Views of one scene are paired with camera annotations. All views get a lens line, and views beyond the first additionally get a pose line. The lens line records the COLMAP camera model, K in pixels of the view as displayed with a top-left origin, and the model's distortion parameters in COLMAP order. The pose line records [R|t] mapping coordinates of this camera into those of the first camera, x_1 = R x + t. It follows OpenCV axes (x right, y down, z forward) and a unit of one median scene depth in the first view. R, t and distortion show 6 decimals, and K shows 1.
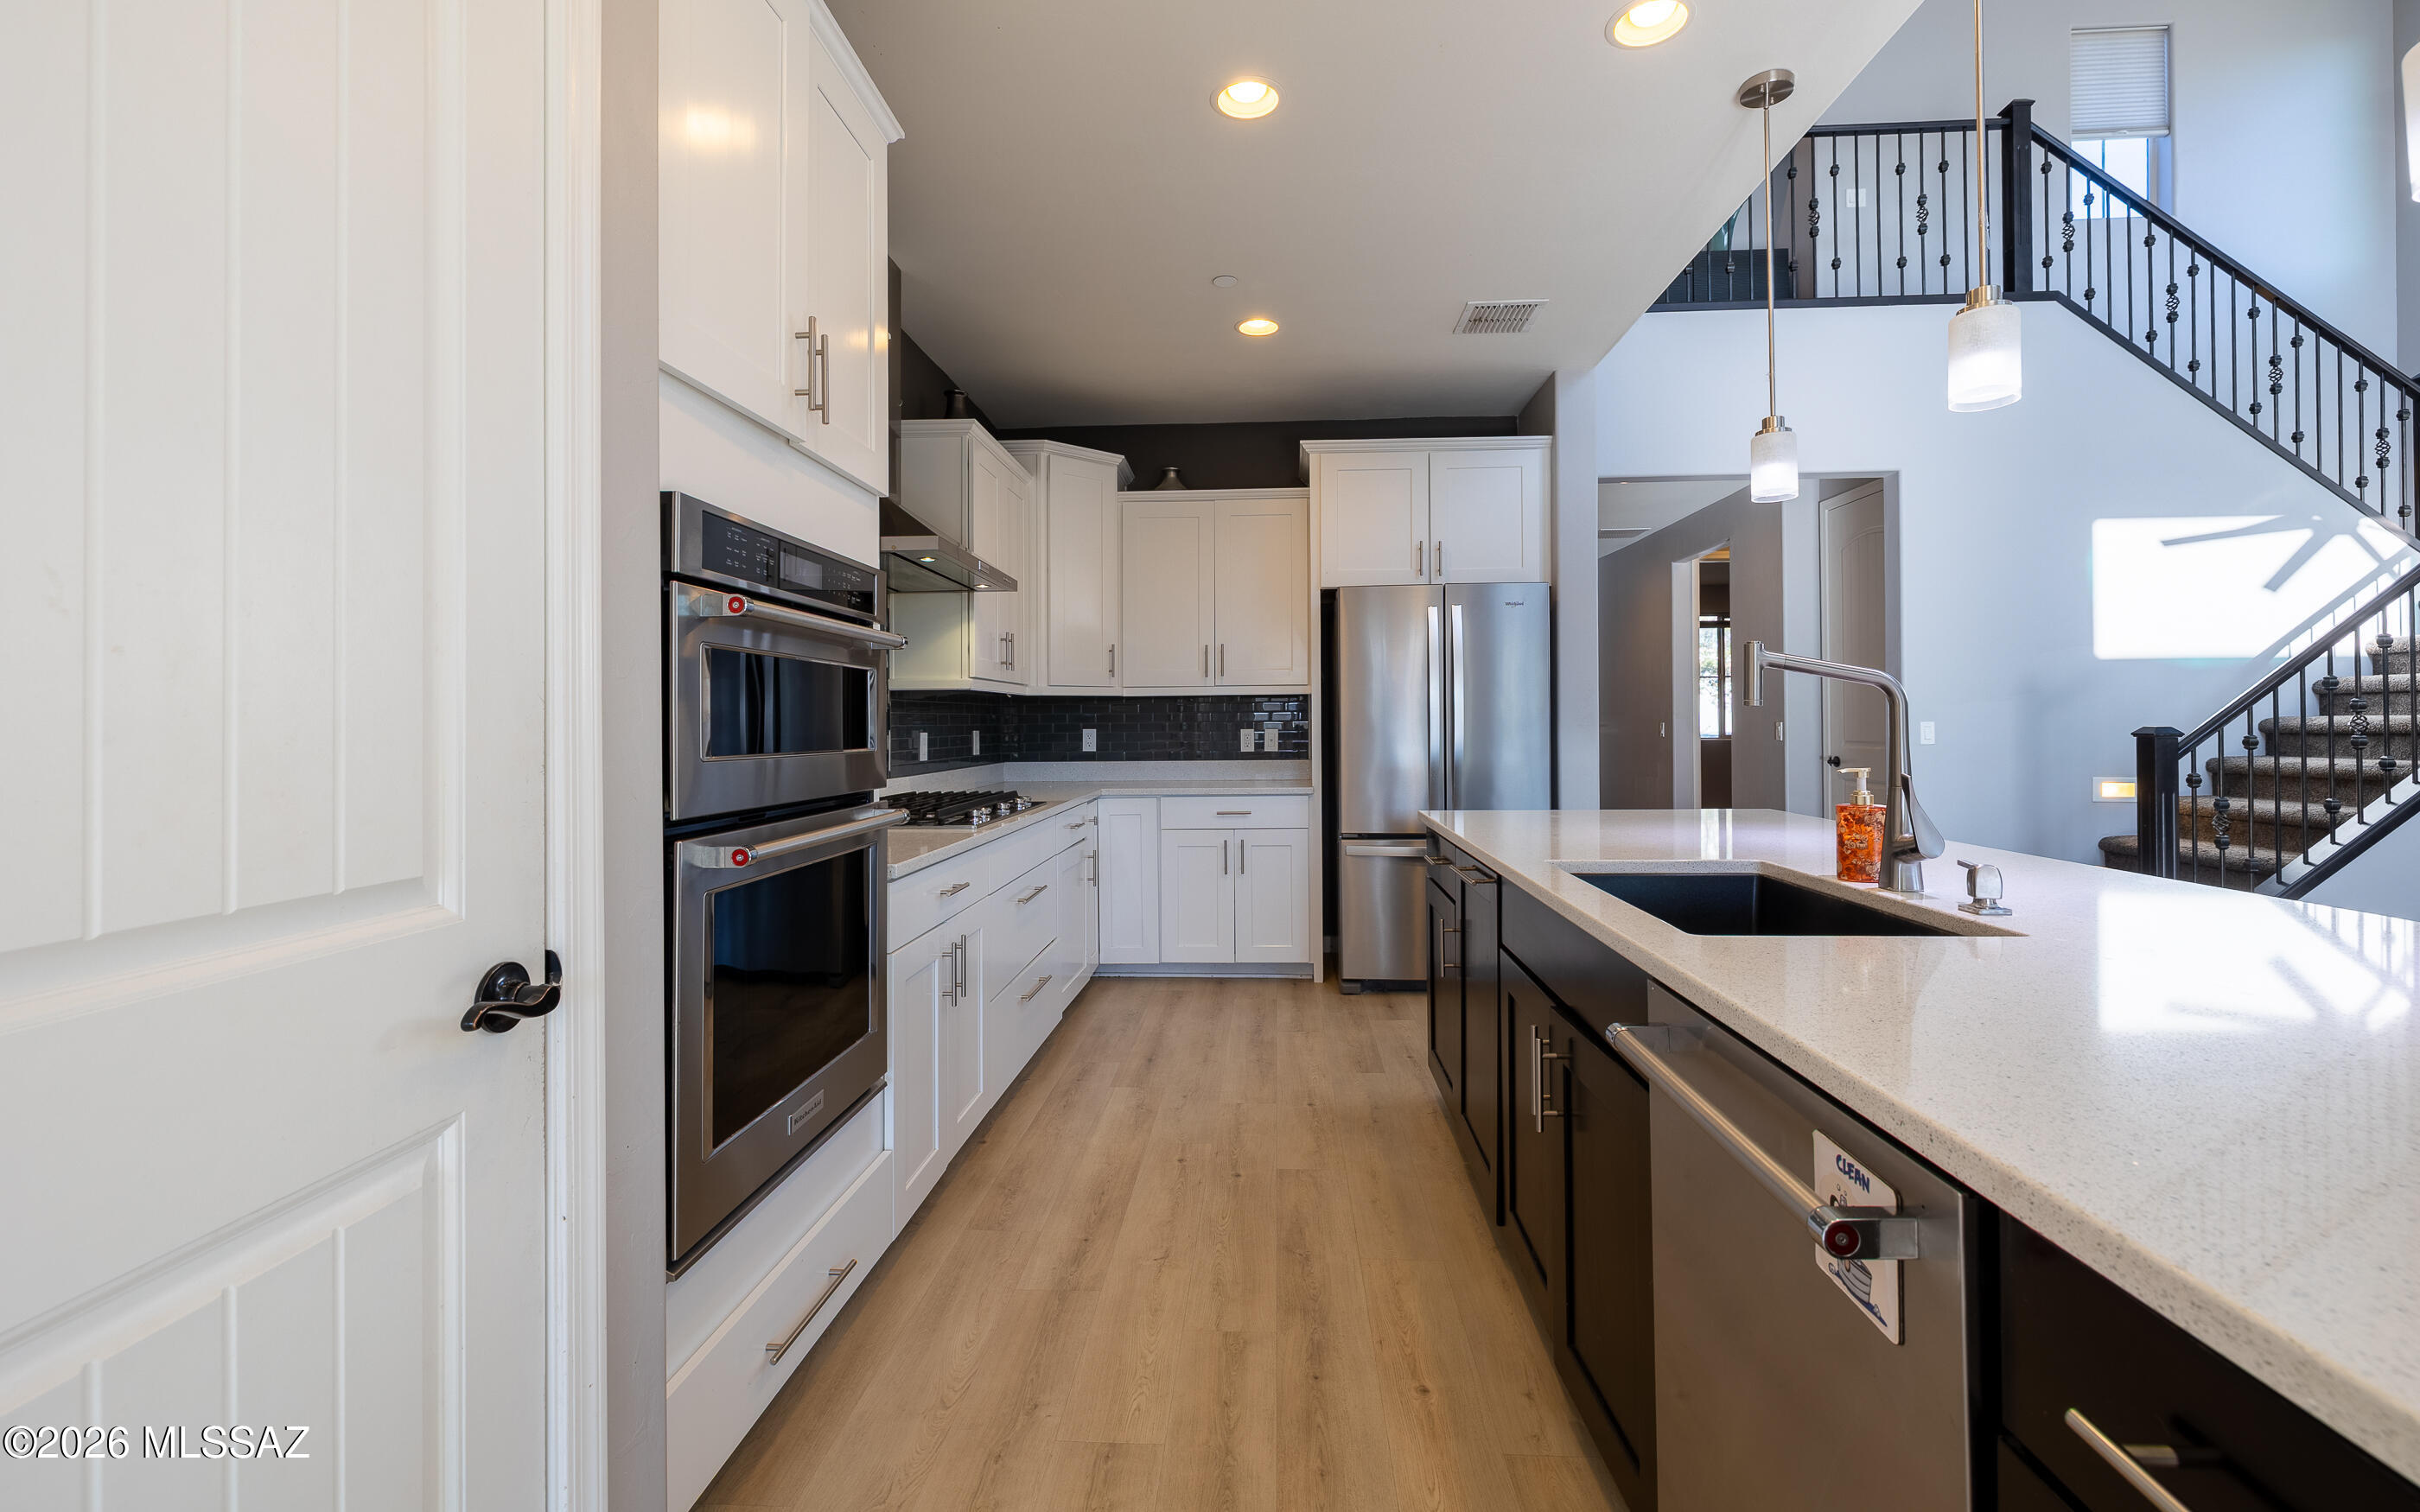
lens RADIAL K [[1028.0, 0, 1222.5], [0, 1028.0, 723.7], [0, 0, 1]] dist [-0.002240, -0.000108]
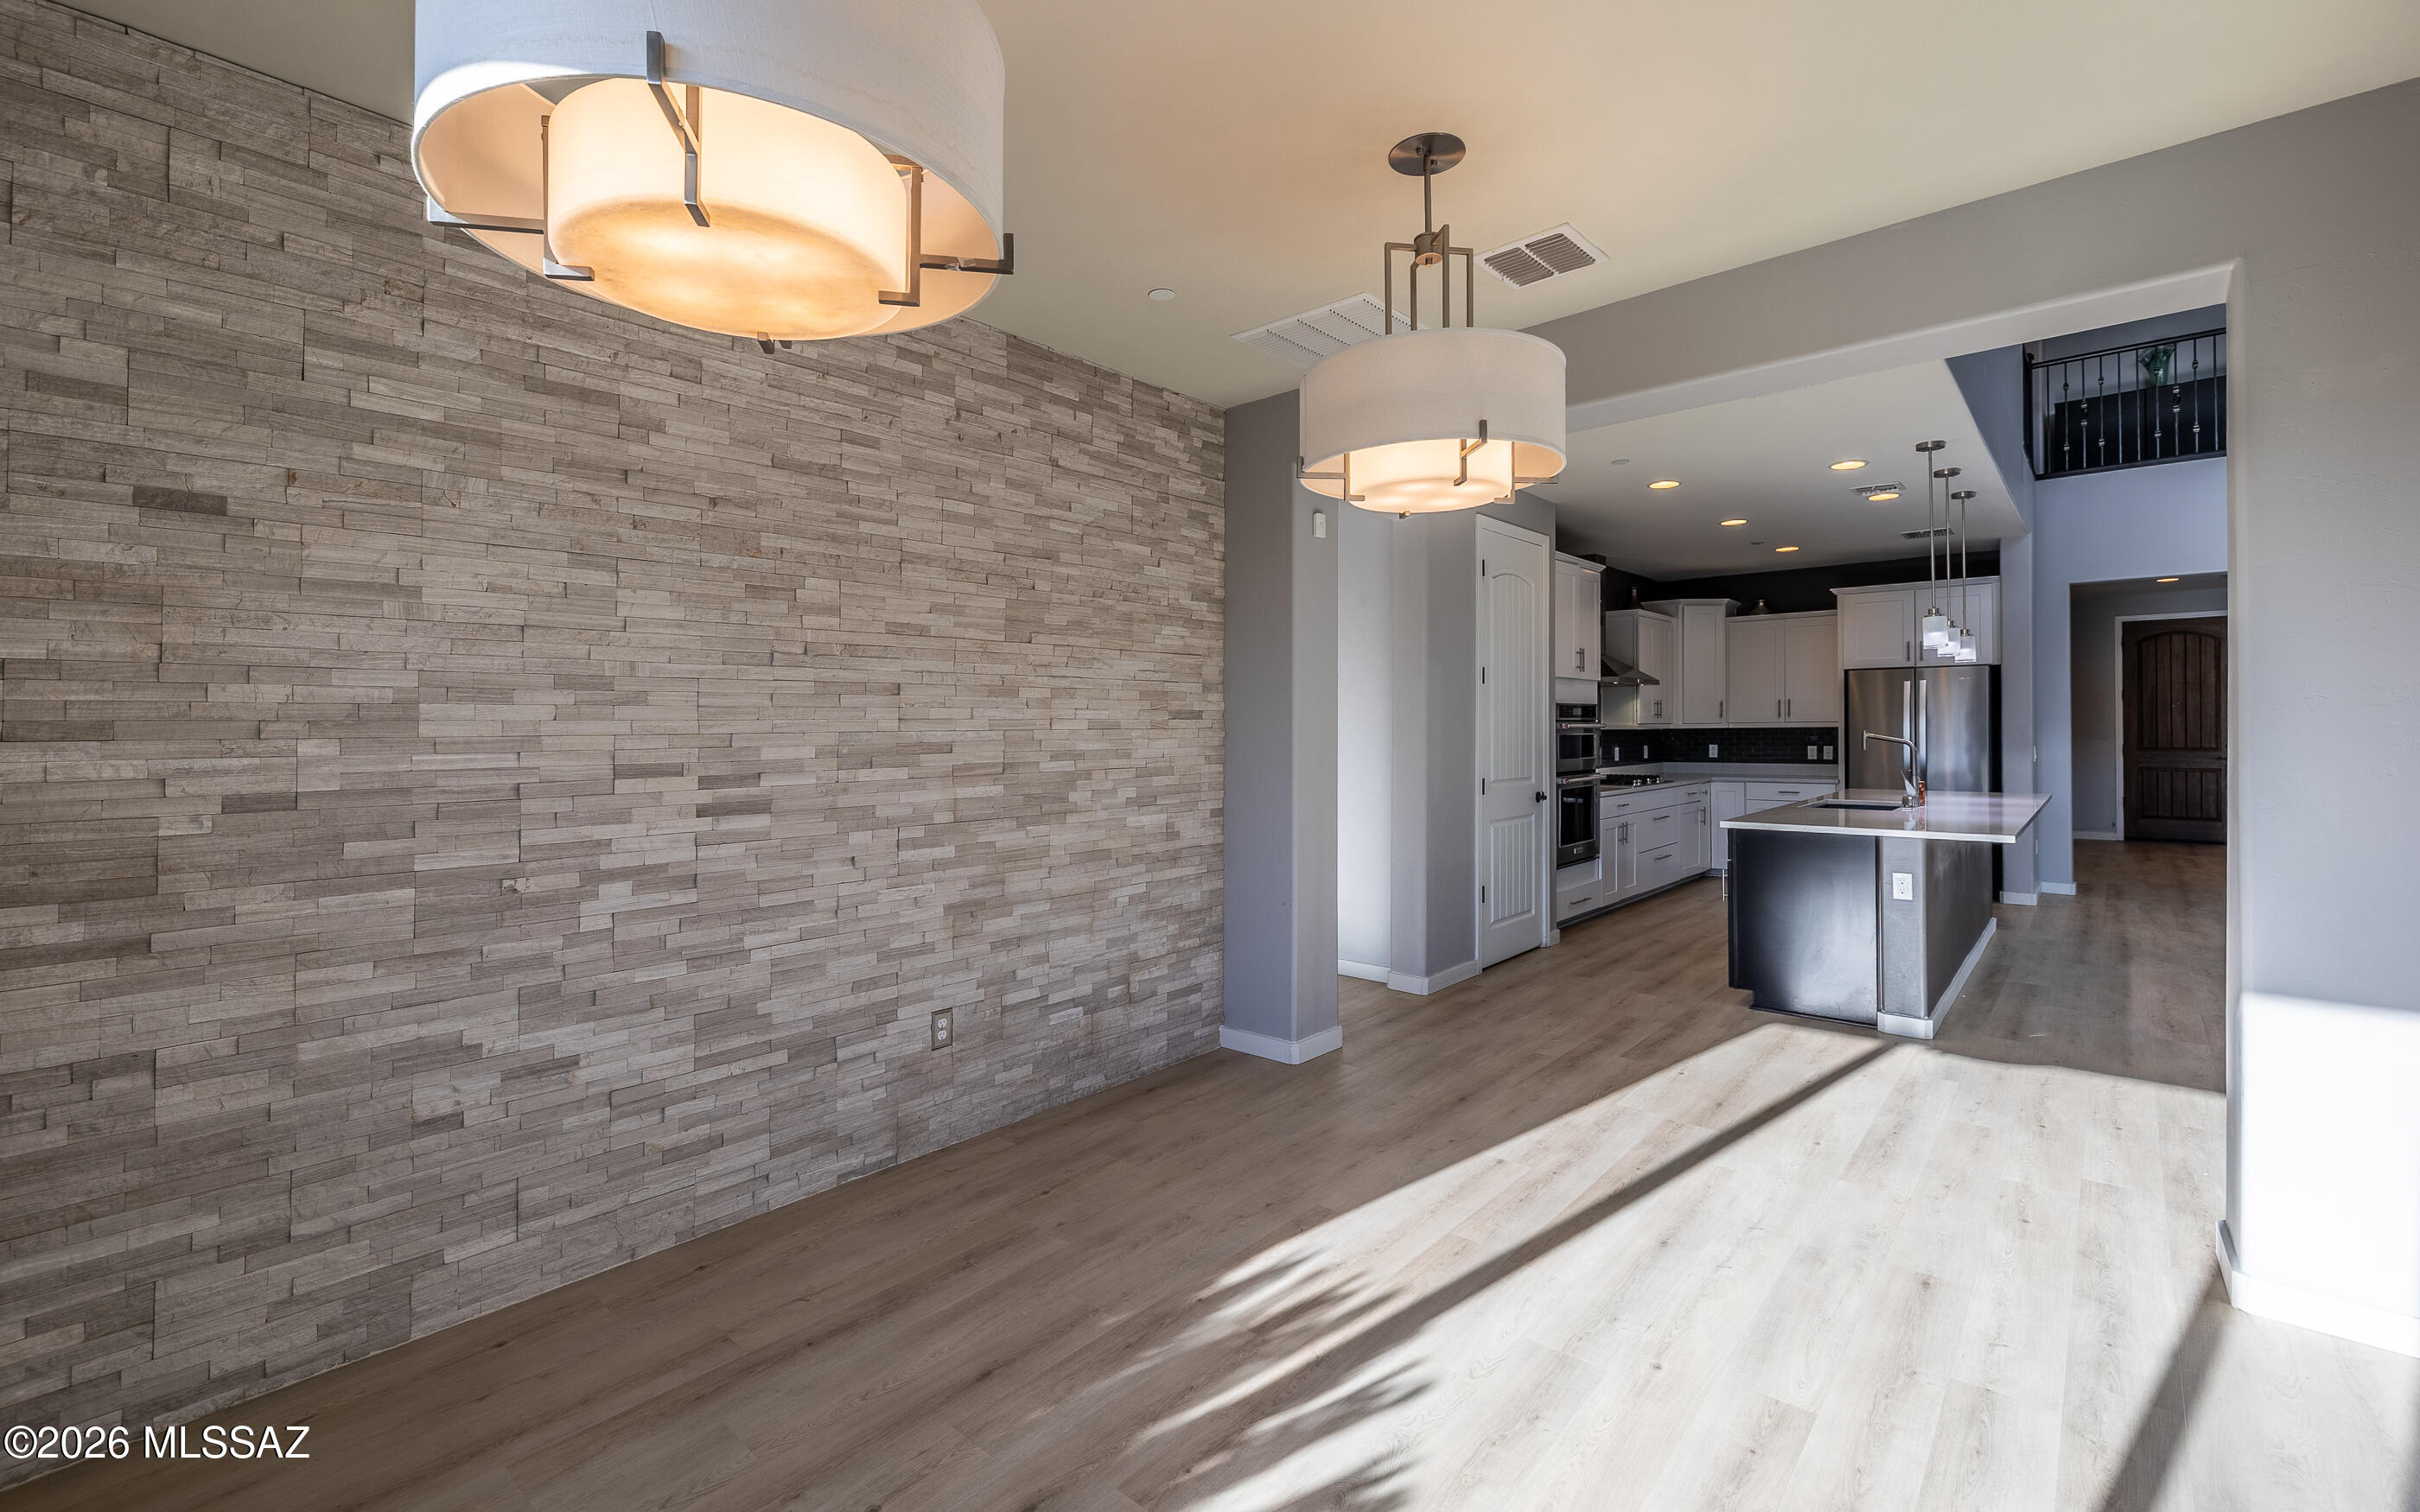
lens RADIAL K [[1028.0, 0, 1222.5], [0, 1028.0, 723.7], [0, 0, 1]] dist [-0.002240, -0.000108]
pose [[0.786216, -0.000758, -0.617951, 0.357124], [0.001784, 0.999998, 0.001043, -0.041170], [0.617949, -0.001922, 0.786216, -1.100740]]
